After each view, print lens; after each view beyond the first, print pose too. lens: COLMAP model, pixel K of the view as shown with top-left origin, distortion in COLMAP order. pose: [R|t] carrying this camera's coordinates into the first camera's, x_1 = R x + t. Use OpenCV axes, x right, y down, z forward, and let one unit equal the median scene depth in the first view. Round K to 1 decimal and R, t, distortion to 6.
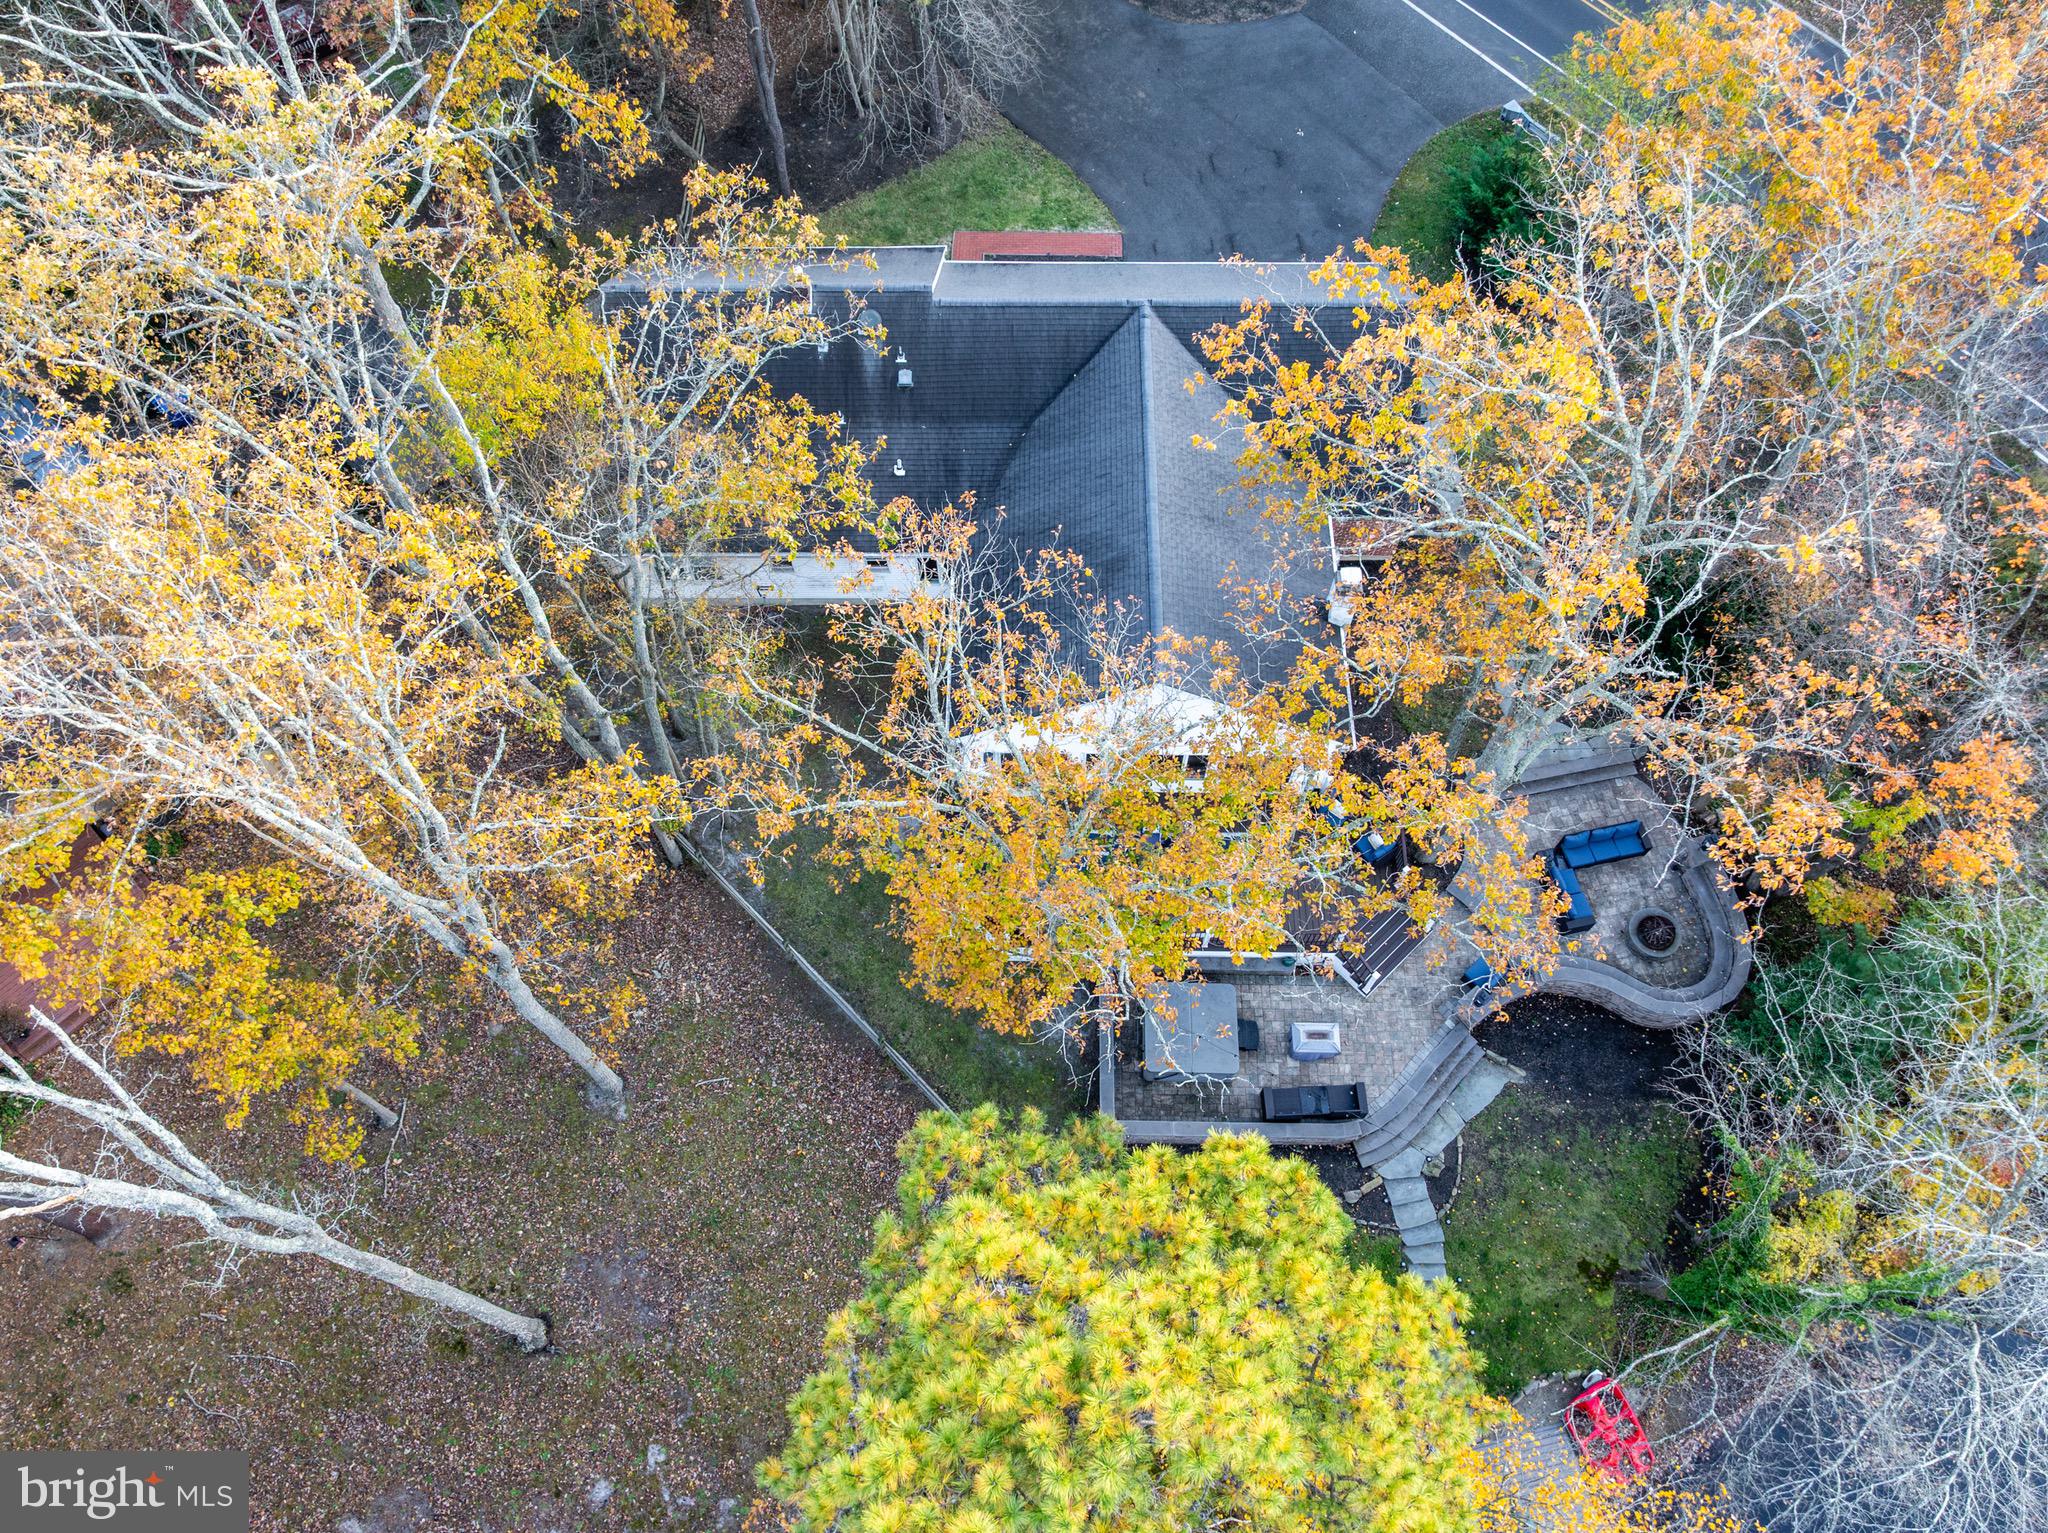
lens RADIAL K [[1431.0, 0, 1023.0], [0, 1431.0, 763.5], [0, 0, 1]] dist [-0.008280, -0.047463]
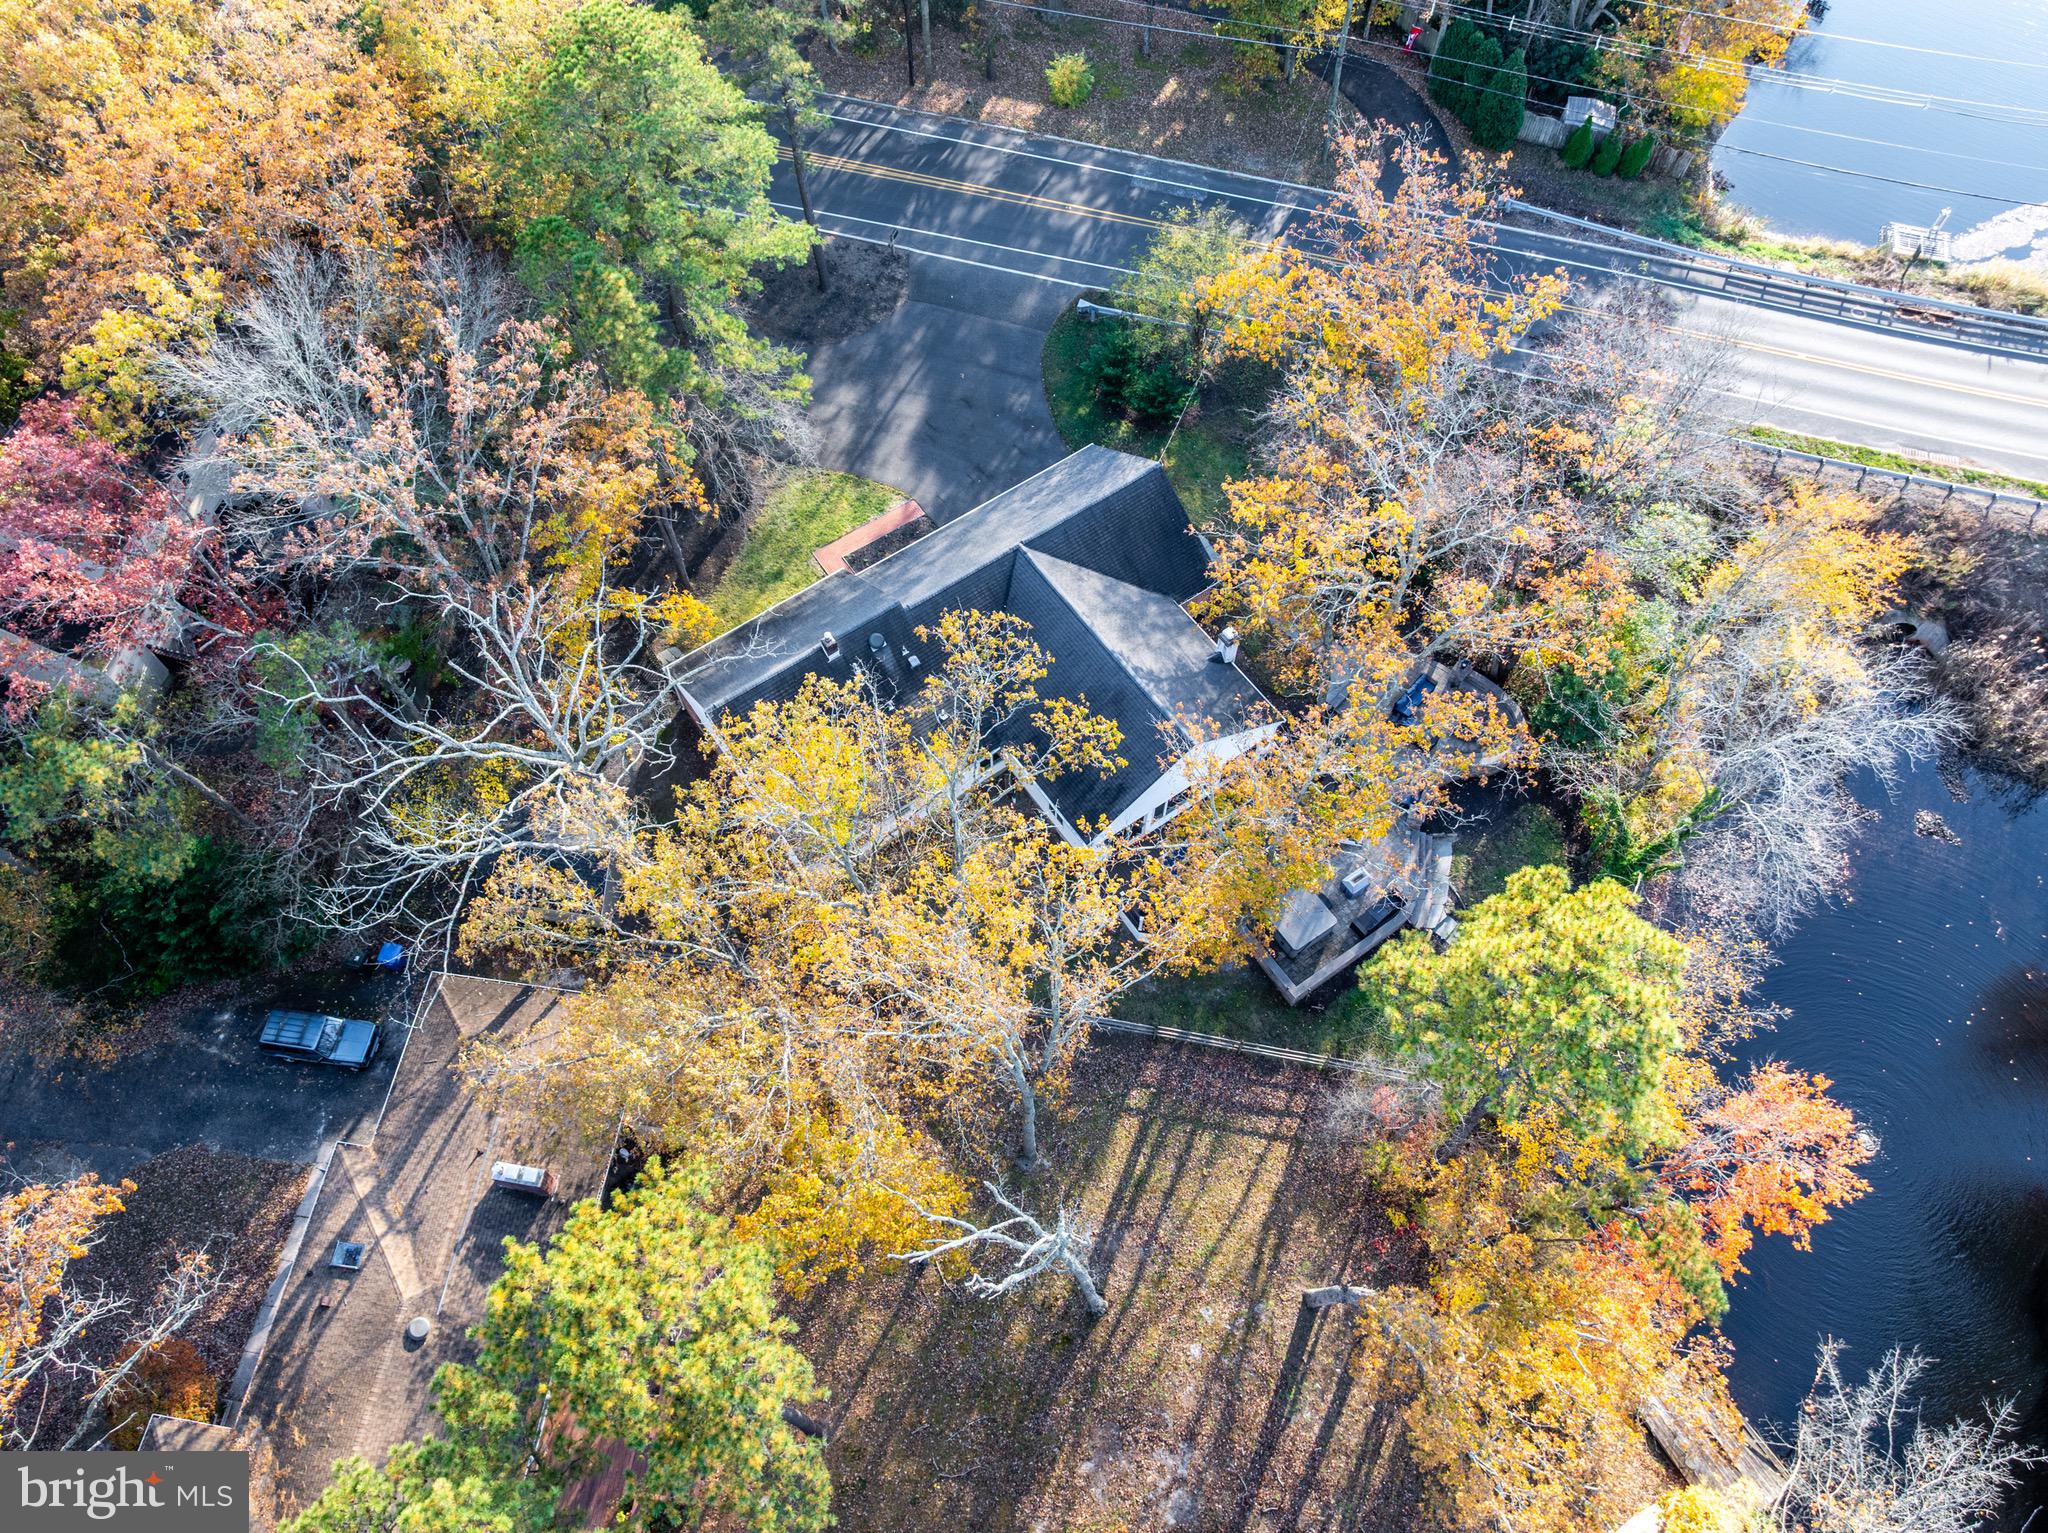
lens RADIAL K [[1431.0, 0, 1023.0], [0, 1431.0, 763.5], [0, 0, 1]] dist [-0.008280, -0.047463]
pose [[0.814903, -0.508101, 0.278866, -0.567171], [0.519518, 0.853648, 0.037231, -0.213226], [-0.256970, 0.114536, 0.959608, -0.567001]]
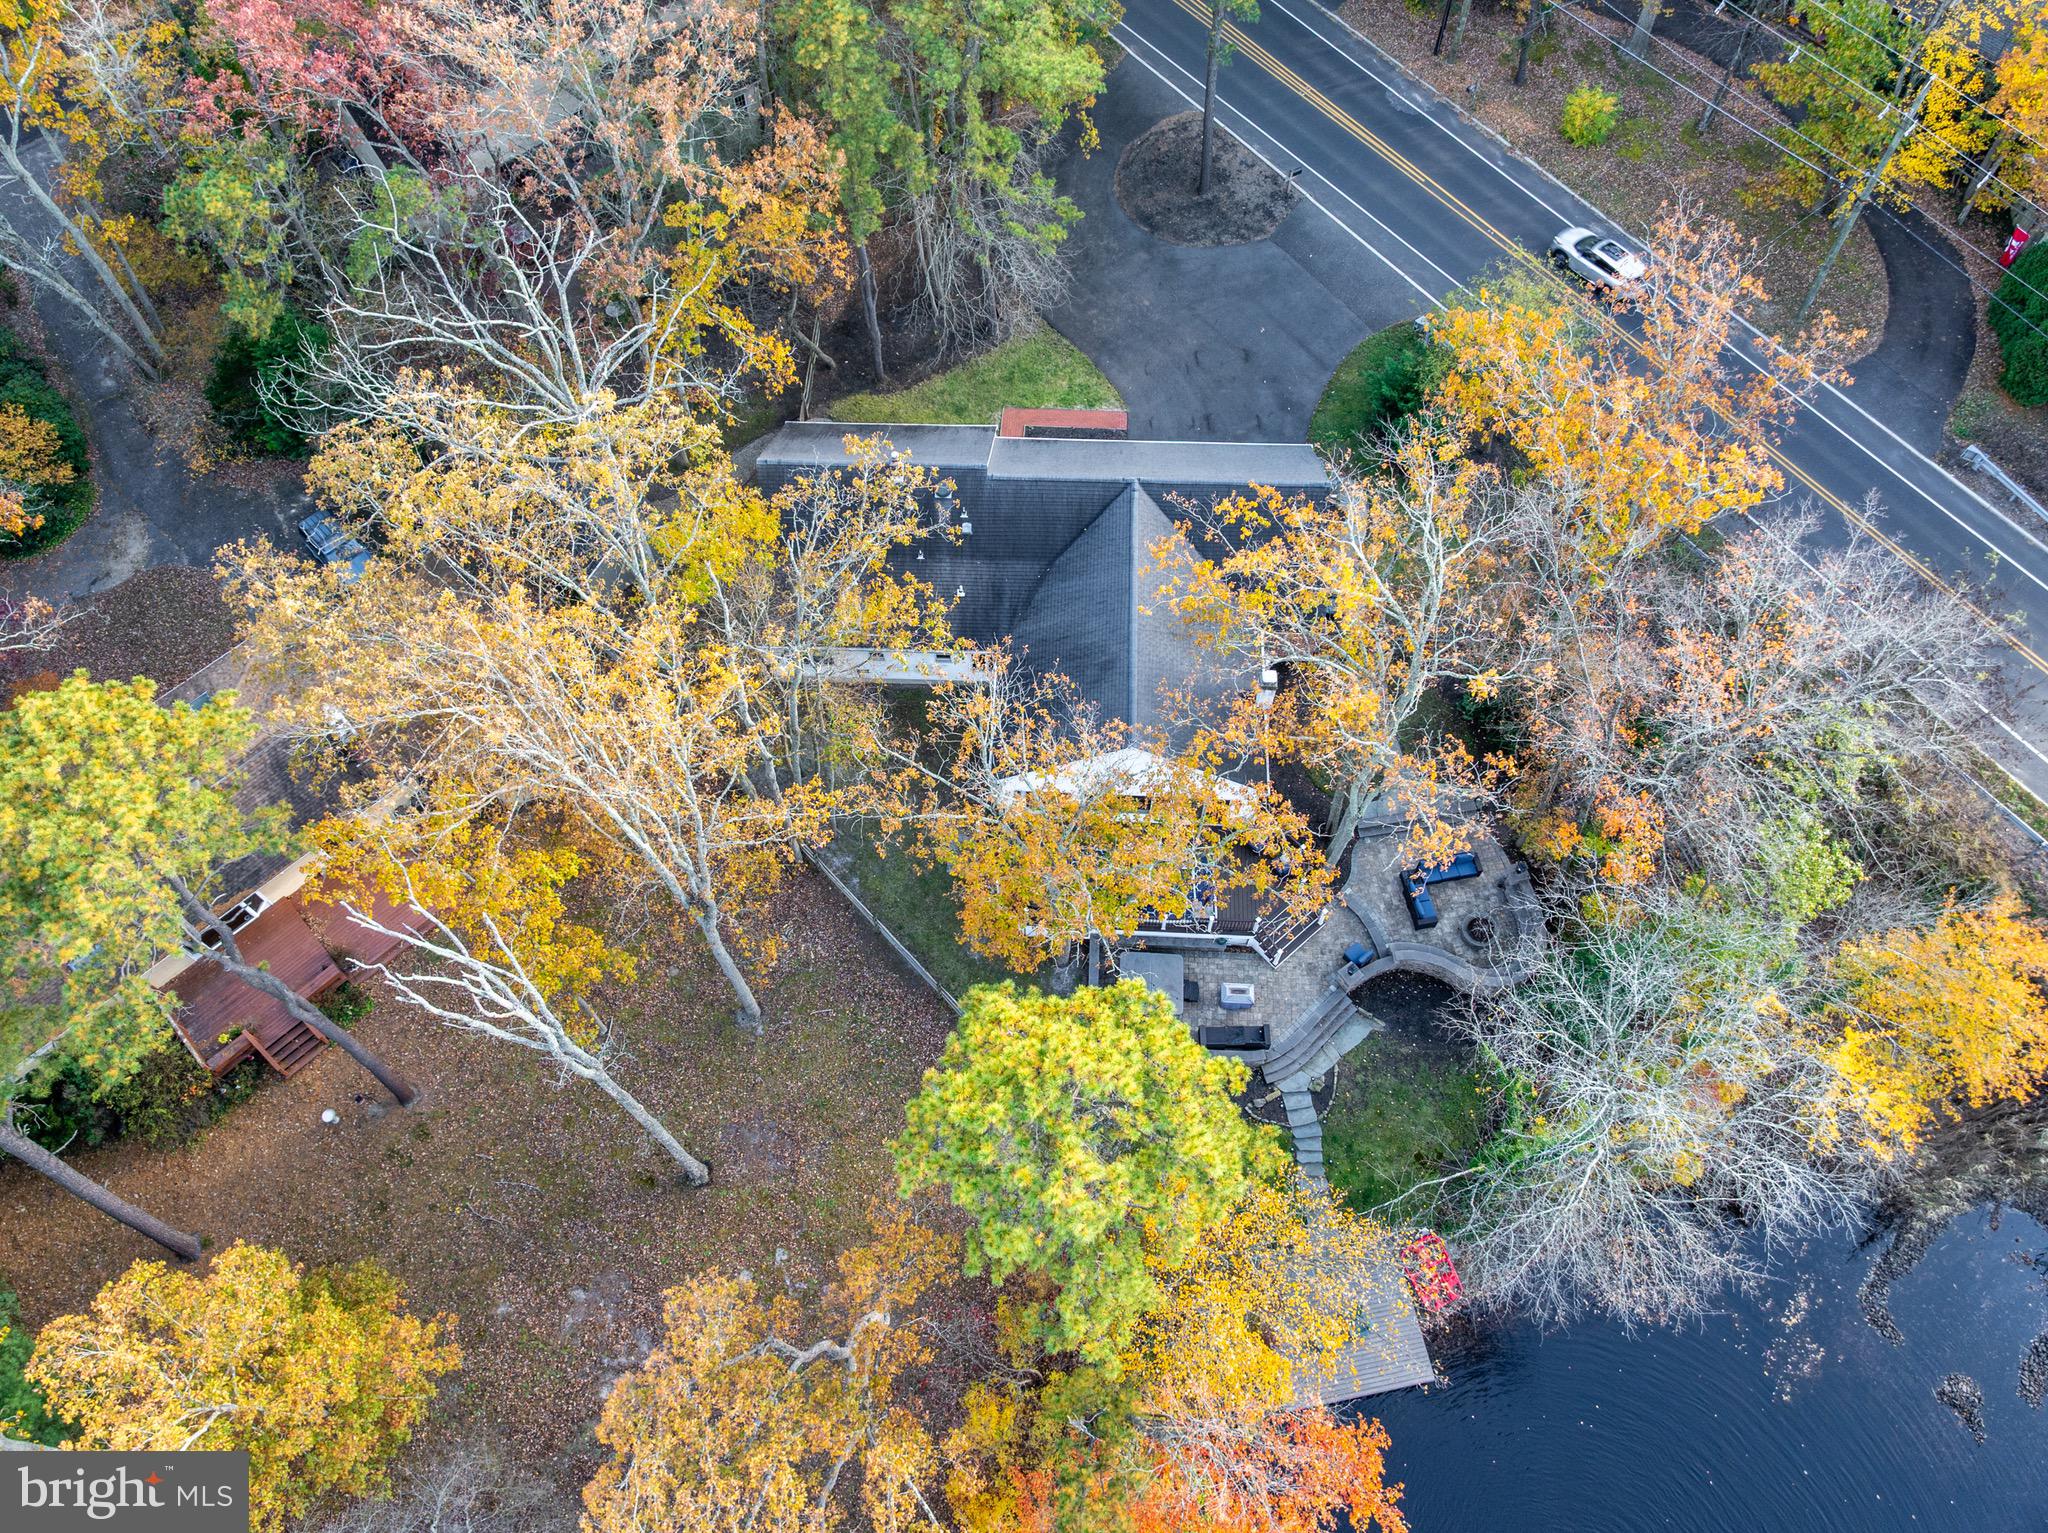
lens RADIAL K [[1431.0, 0, 1023.0], [0, 1431.0, 763.5], [0, 0, 1]] dist [-0.008280, -0.047463]
pose [[0.999338, 0.025490, -0.025948, 0.021271], [-0.026397, 0.999030, -0.035234, 0.017507], [0.025024, 0.035895, 0.999042, -0.516089]]
